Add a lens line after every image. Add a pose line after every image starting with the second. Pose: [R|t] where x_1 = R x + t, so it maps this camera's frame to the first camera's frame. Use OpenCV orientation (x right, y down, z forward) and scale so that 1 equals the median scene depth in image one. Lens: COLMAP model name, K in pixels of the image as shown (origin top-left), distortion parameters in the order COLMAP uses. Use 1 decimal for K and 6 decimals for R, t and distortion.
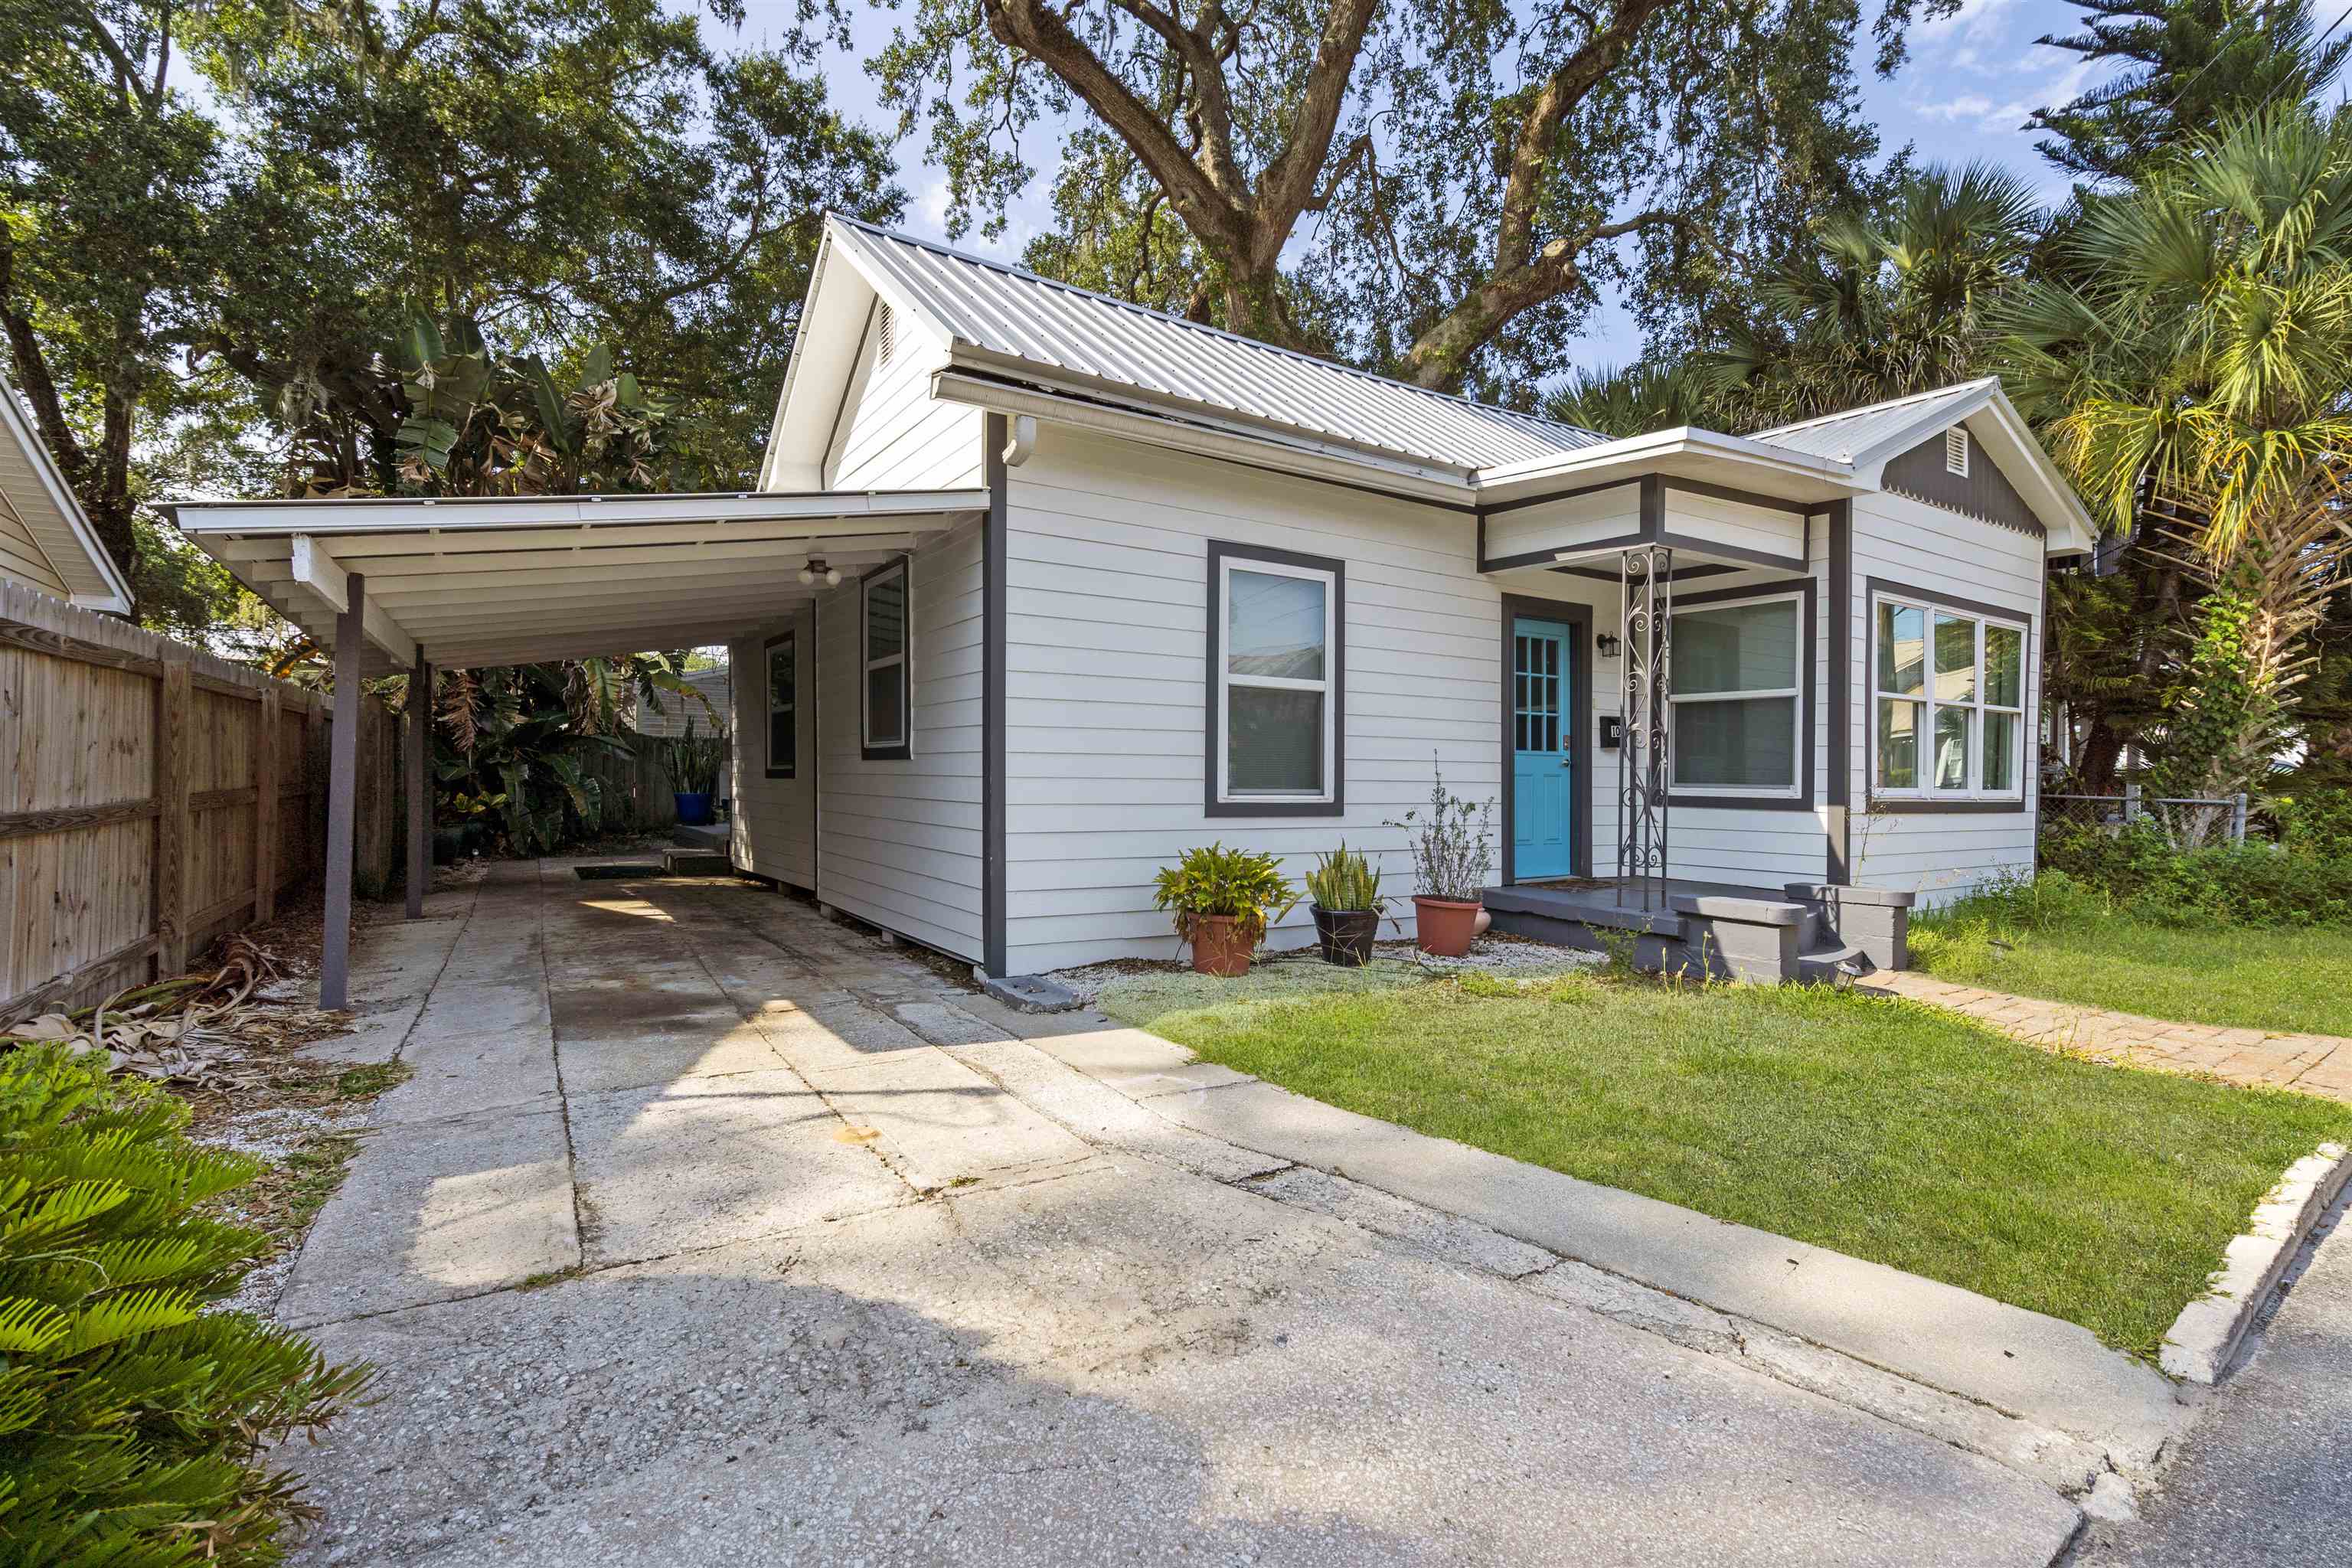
lens RADIAL K [[1072.4, 0, 1176.0], [0, 1072.4, 784.0], [0, 0, 1]] dist [-0.007768, 0.009737]
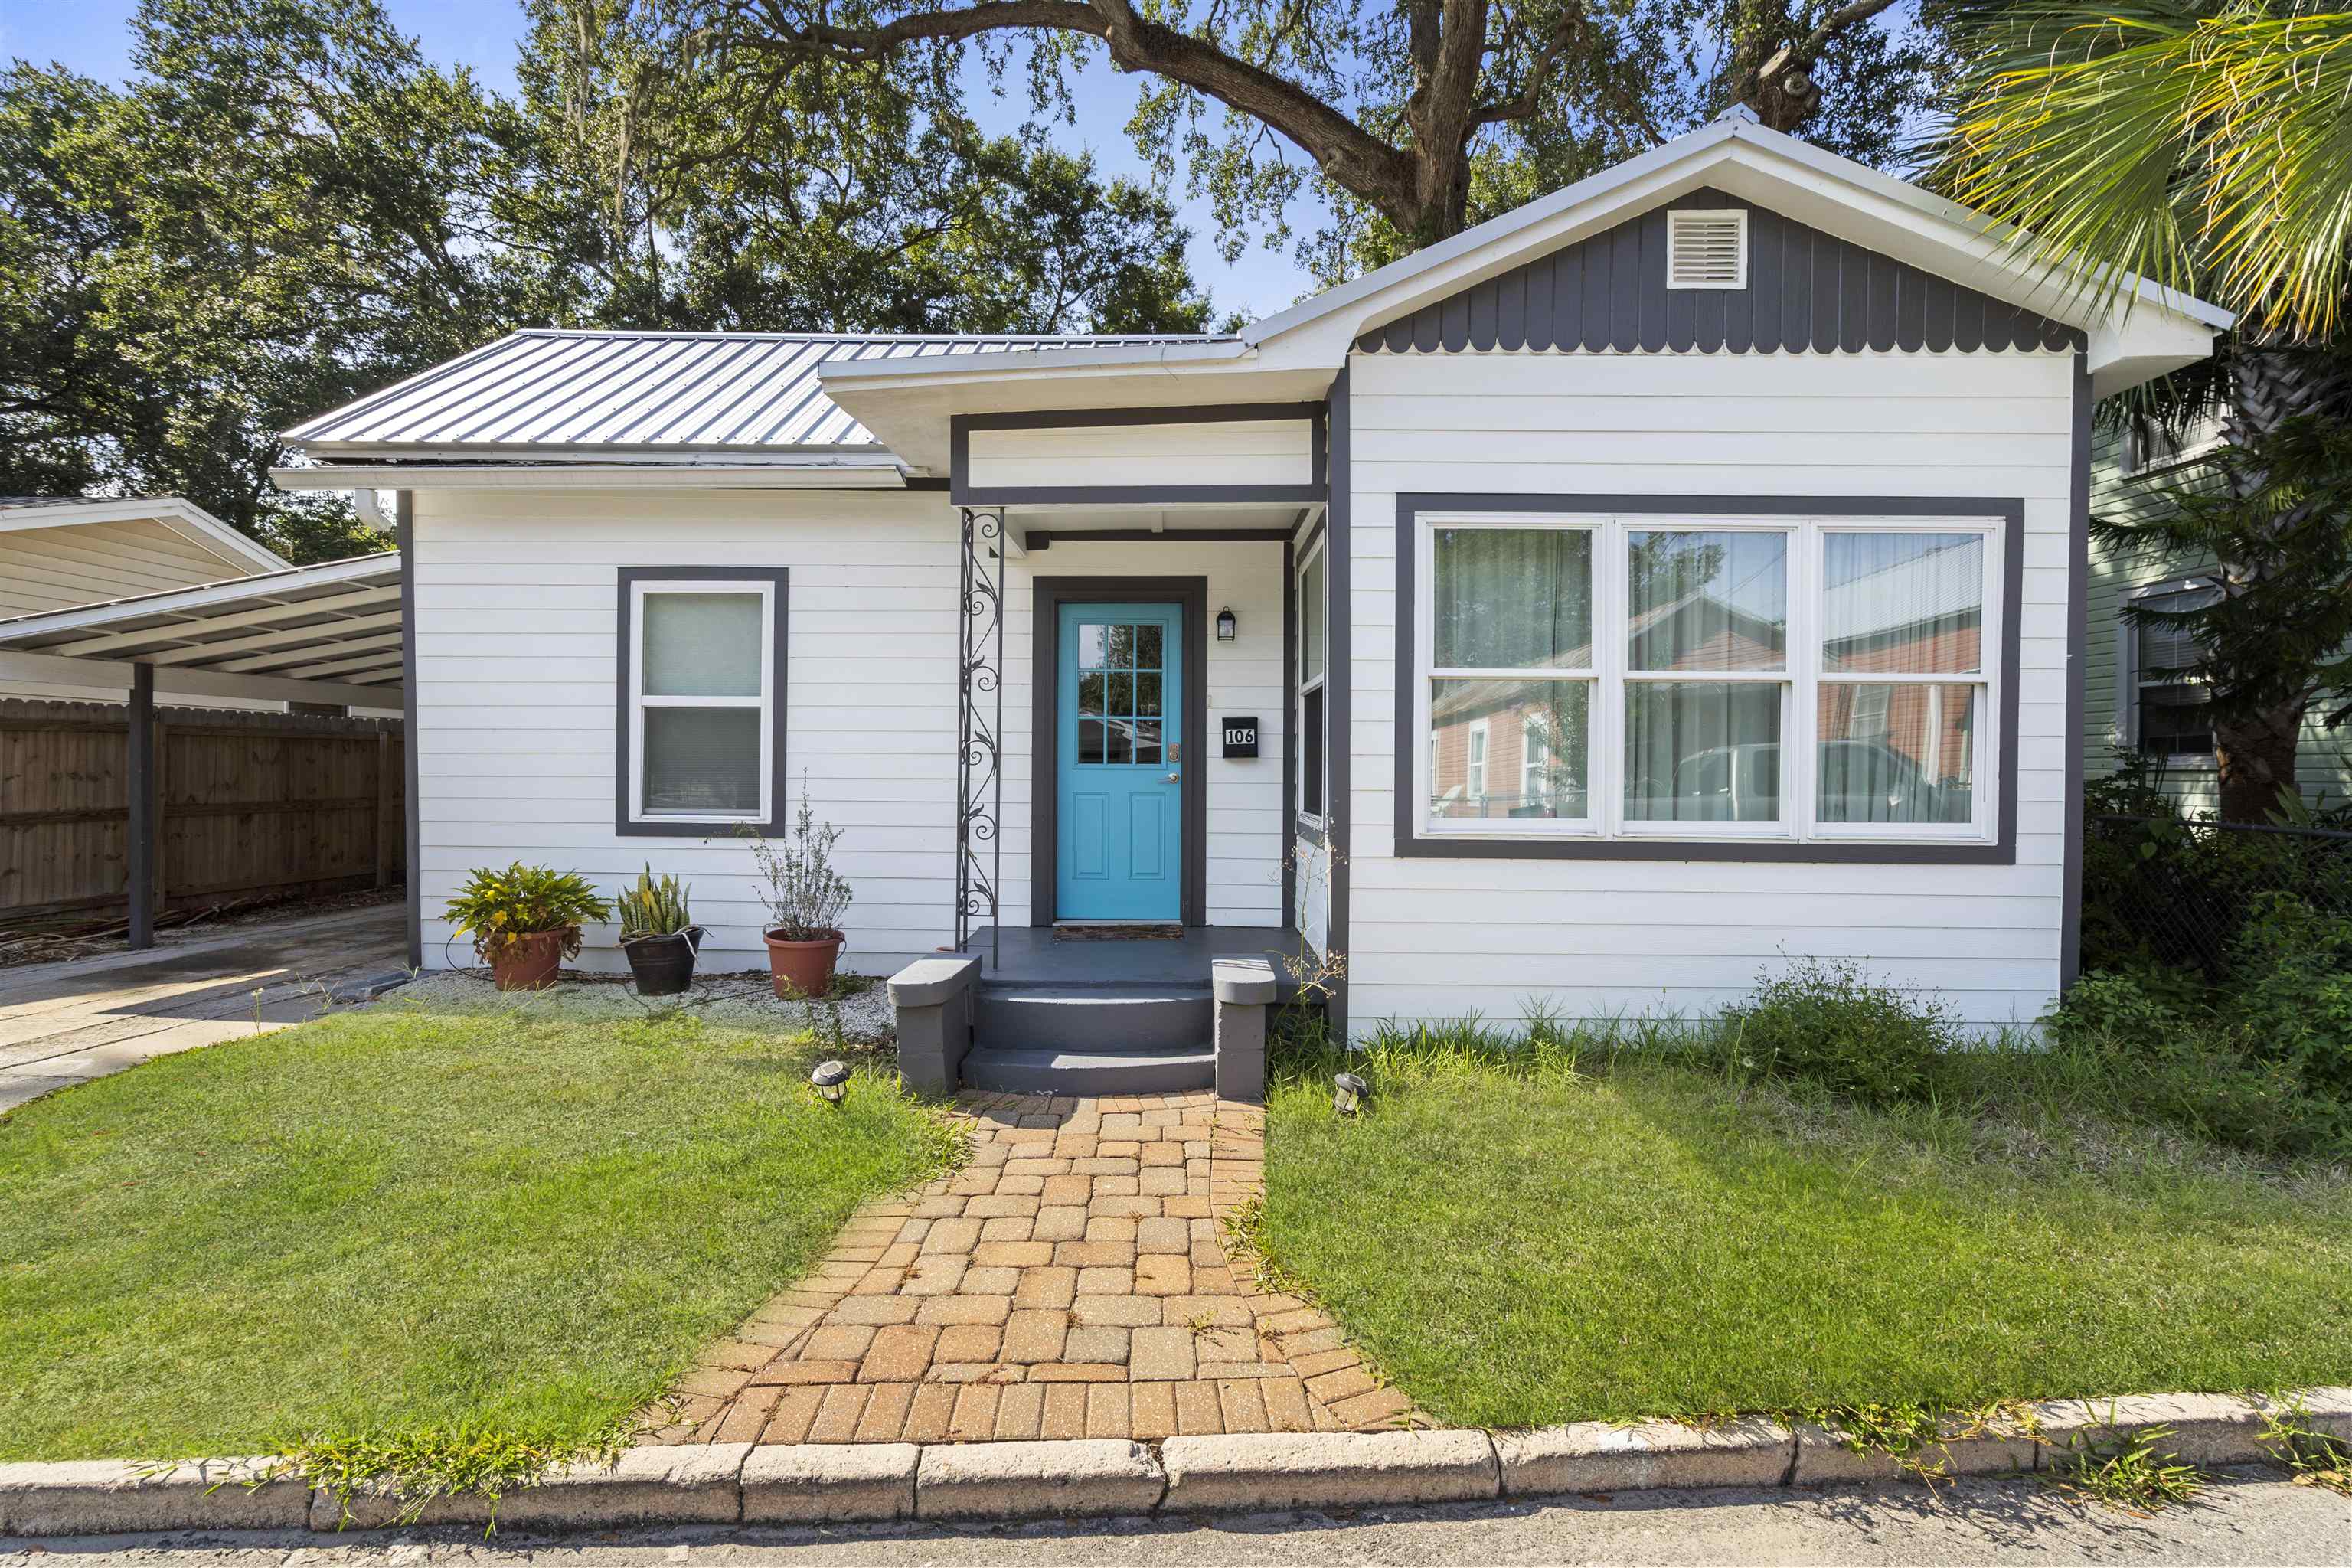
lens RADIAL K [[1042.3, 0, 1176.0], [0, 1042.3, 784.0], [0, 0, 1]] dist [-0.004651, 0.000183]
pose [[0.830825, 0.001676, -0.556531, 0.783103], [-0.001488, 0.999999, 0.000790, -0.015380], [0.556531, 0.000171, 0.830827, 0.350881]]
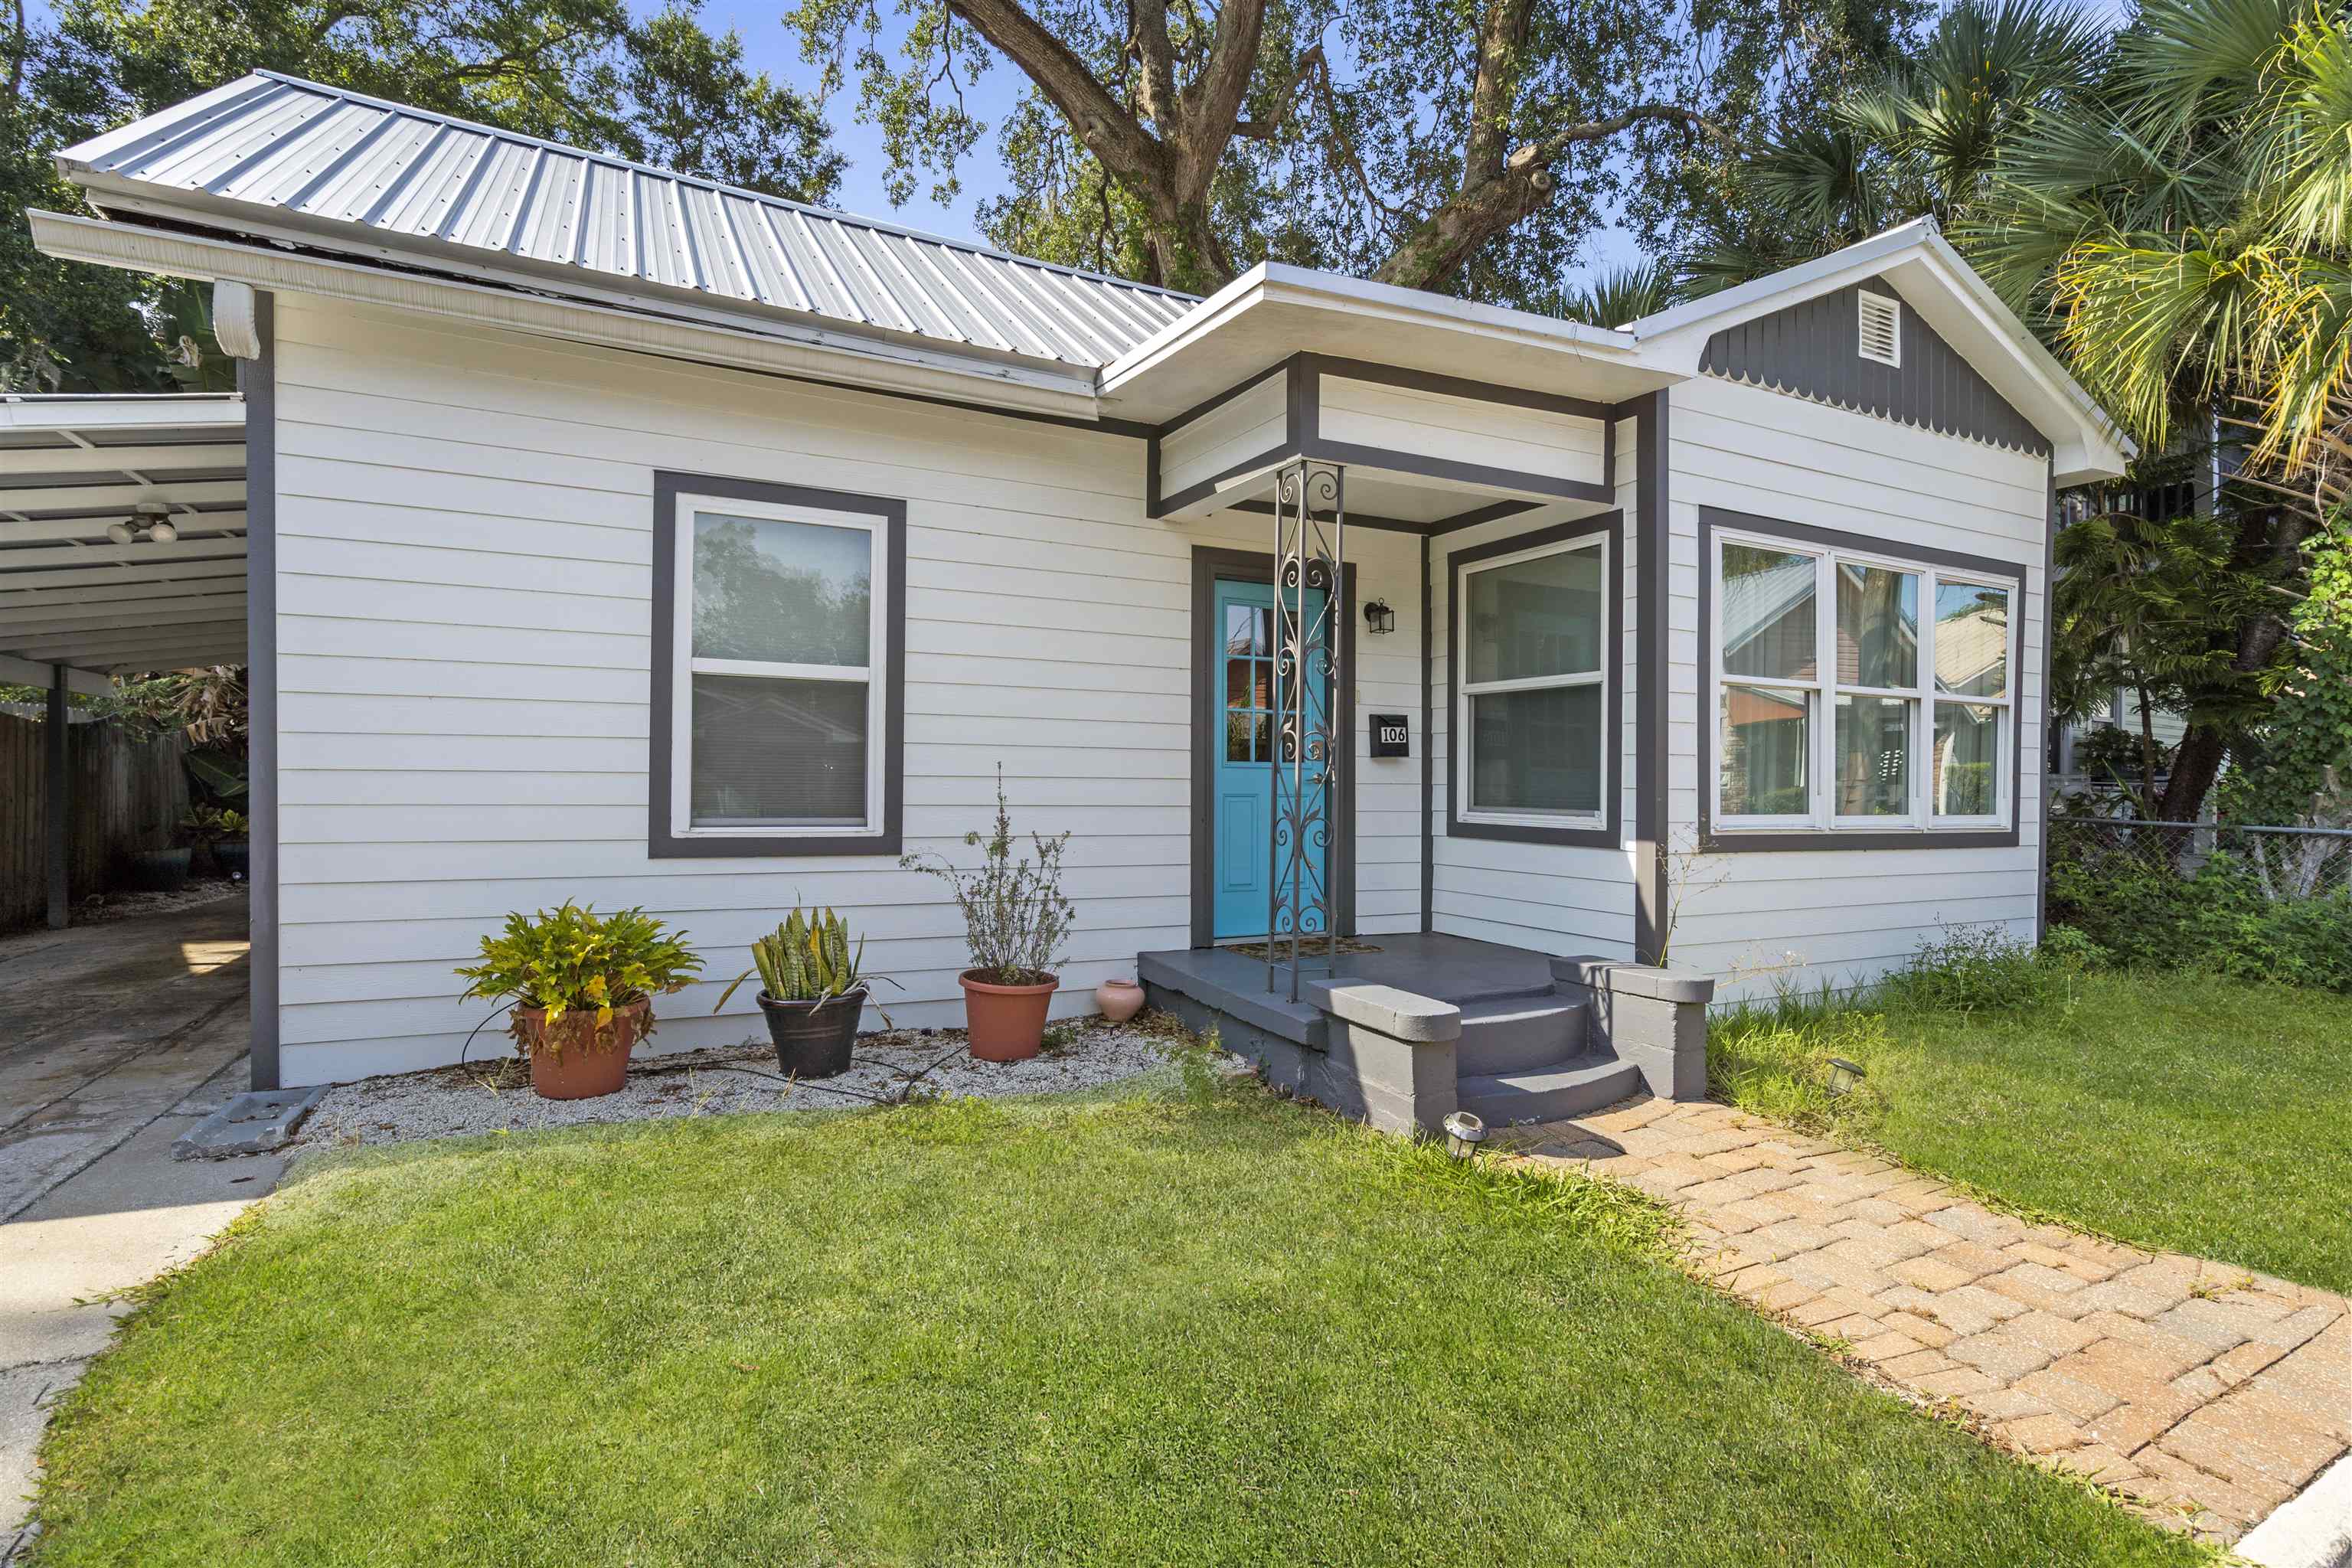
lens RADIAL K [[1095.8, 0, 1172.9], [0, 1095.8, 784.0], [0, 0, 1]] dist [0.001925, 0.000862]
pose [[0.993526, -0.000442, -0.113608, 0.345009], [-0.000335, 0.999977, -0.006816, -0.010275], [0.113609, 0.006810, 0.993502, 0.236415]]
